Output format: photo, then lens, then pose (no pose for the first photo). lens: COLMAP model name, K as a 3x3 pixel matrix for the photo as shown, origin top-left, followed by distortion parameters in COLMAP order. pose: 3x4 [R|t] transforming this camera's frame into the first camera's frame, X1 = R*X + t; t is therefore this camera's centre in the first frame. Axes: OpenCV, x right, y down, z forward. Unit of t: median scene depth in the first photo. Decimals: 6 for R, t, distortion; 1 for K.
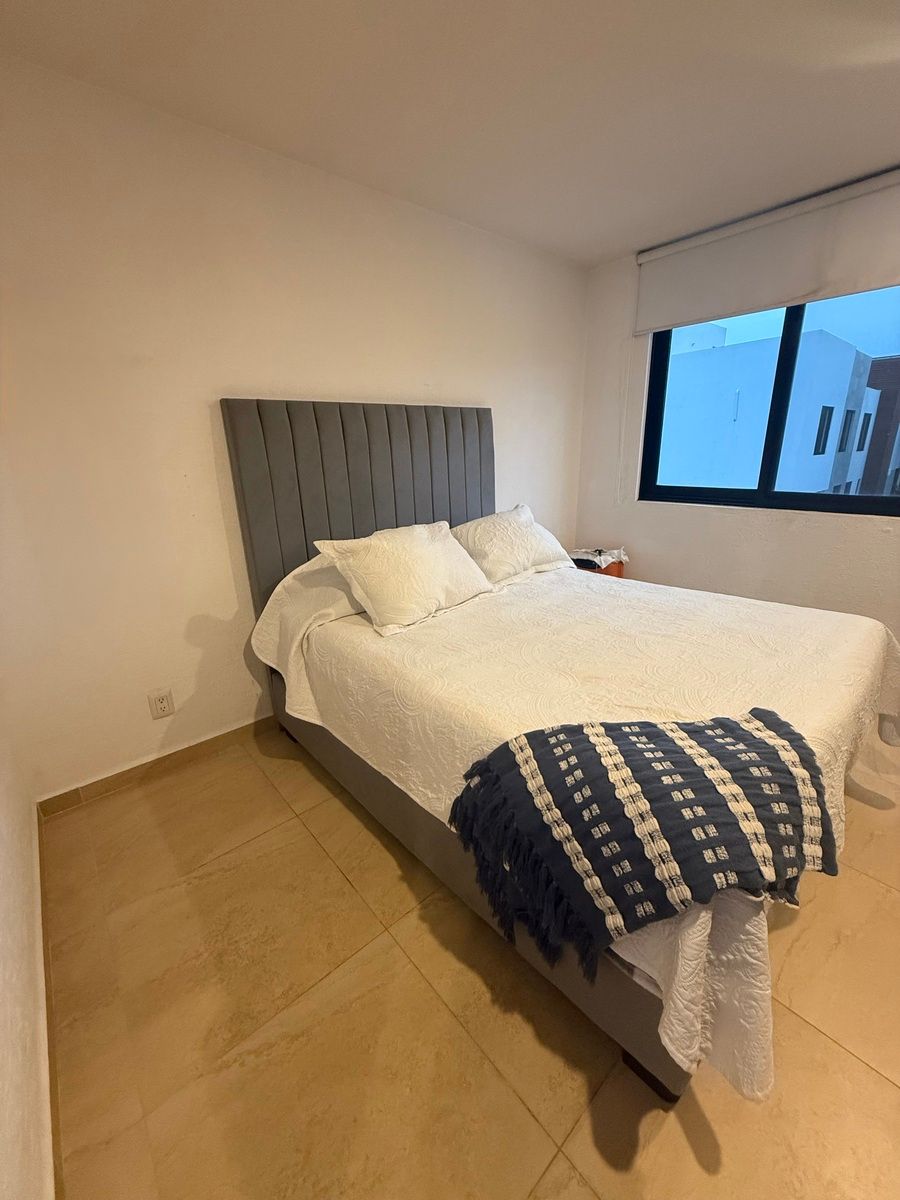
lens RADIAL K [[475.4, 0, 450.0], [0, 475.4, 600.0], [0, 0, 1]] dist [0.000110, -0.000136]
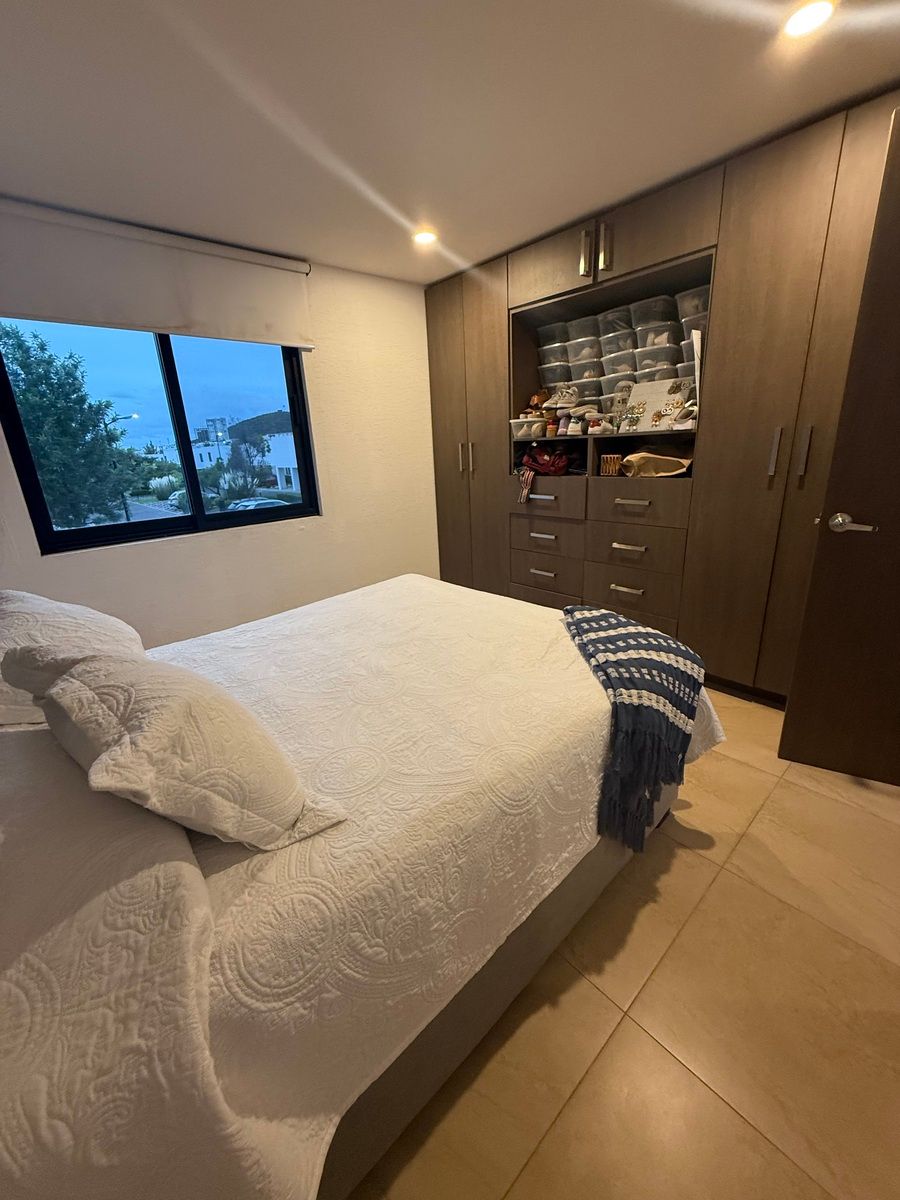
lens RADIAL K [[475.4, 0, 450.0], [0, 475.4, 600.0], [0, 0, 1]] dist [0.000110, -0.000136]
pose [[-0.007026, -0.285889, 0.958237, -0.581196], [0.354789, 0.895206, 0.269685, -0.245758], [-0.934920, 0.341867, 0.095141, 0.759194]]
